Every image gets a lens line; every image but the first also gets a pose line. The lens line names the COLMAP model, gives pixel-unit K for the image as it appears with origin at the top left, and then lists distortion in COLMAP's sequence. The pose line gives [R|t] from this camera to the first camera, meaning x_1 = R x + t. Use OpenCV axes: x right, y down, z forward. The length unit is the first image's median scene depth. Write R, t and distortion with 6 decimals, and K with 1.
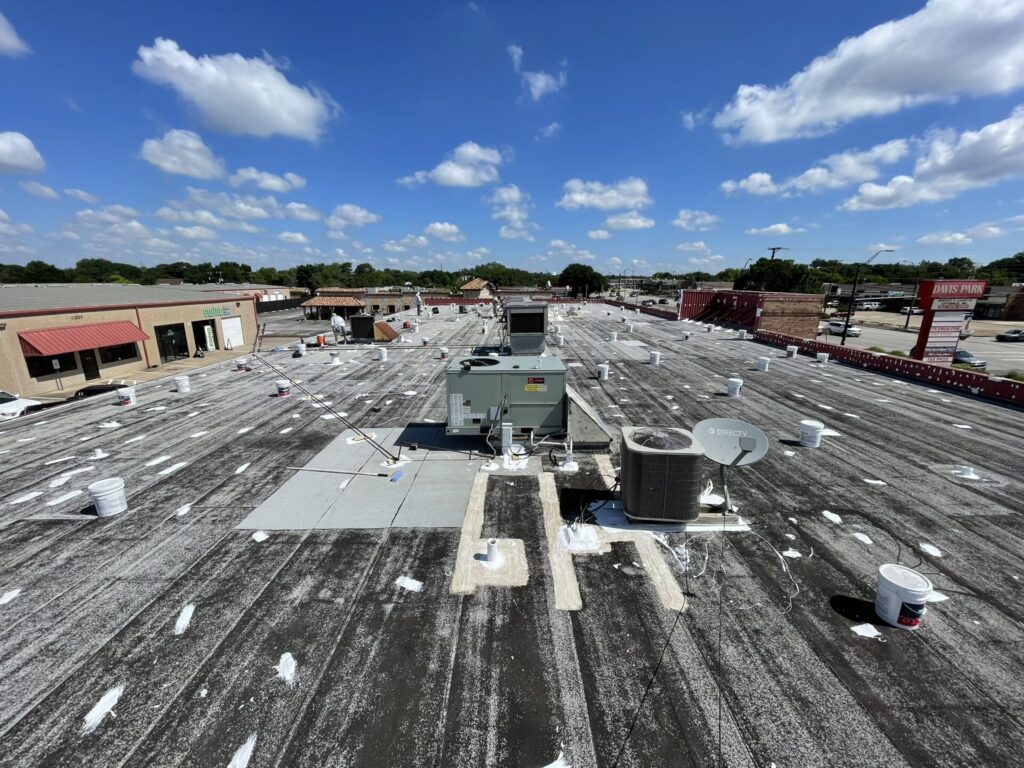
lens RADIAL K [[412.2, 0, 512.8], [0, 412.2, 384.9], [0, 0, 1]] dist [-0.001917, -0.000870]
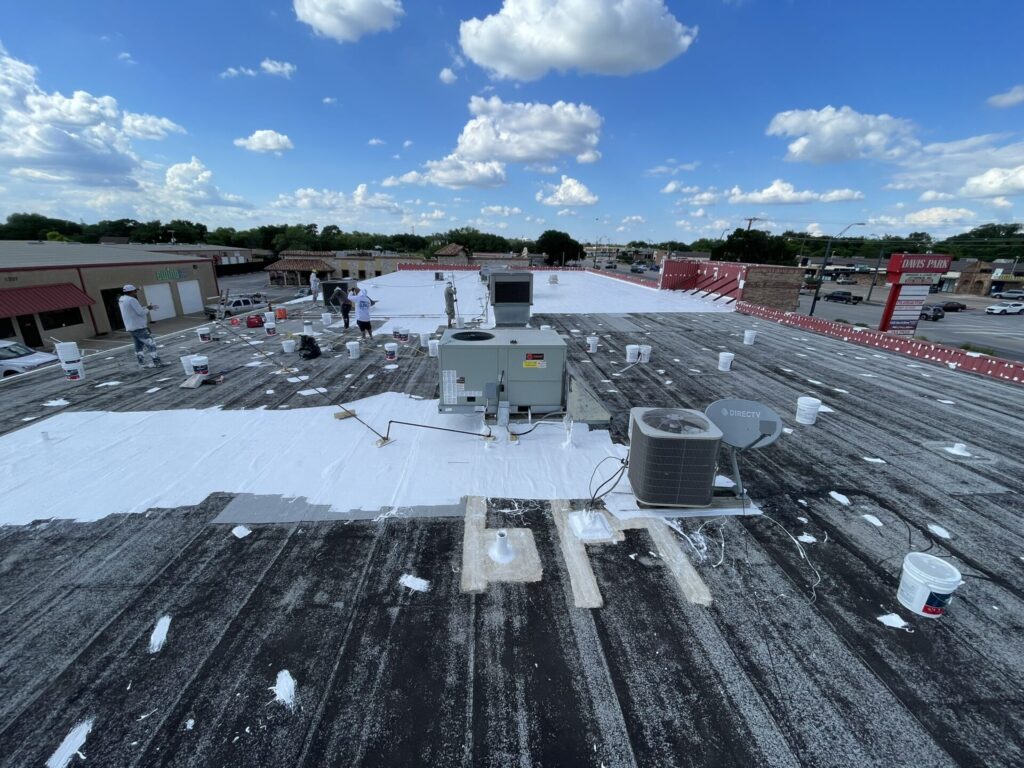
lens RADIAL K [[412.2, 0, 513.3], [0, 412.2, 383.3], [0, 0, 1]] dist [-0.001917, -0.000870]
pose [[0.998011, -0.001203, 0.063029, -0.073316], [-0.003341, 0.997403, 0.071942, -0.023926], [-0.062952, -0.072009, 0.995415, 0.085202]]
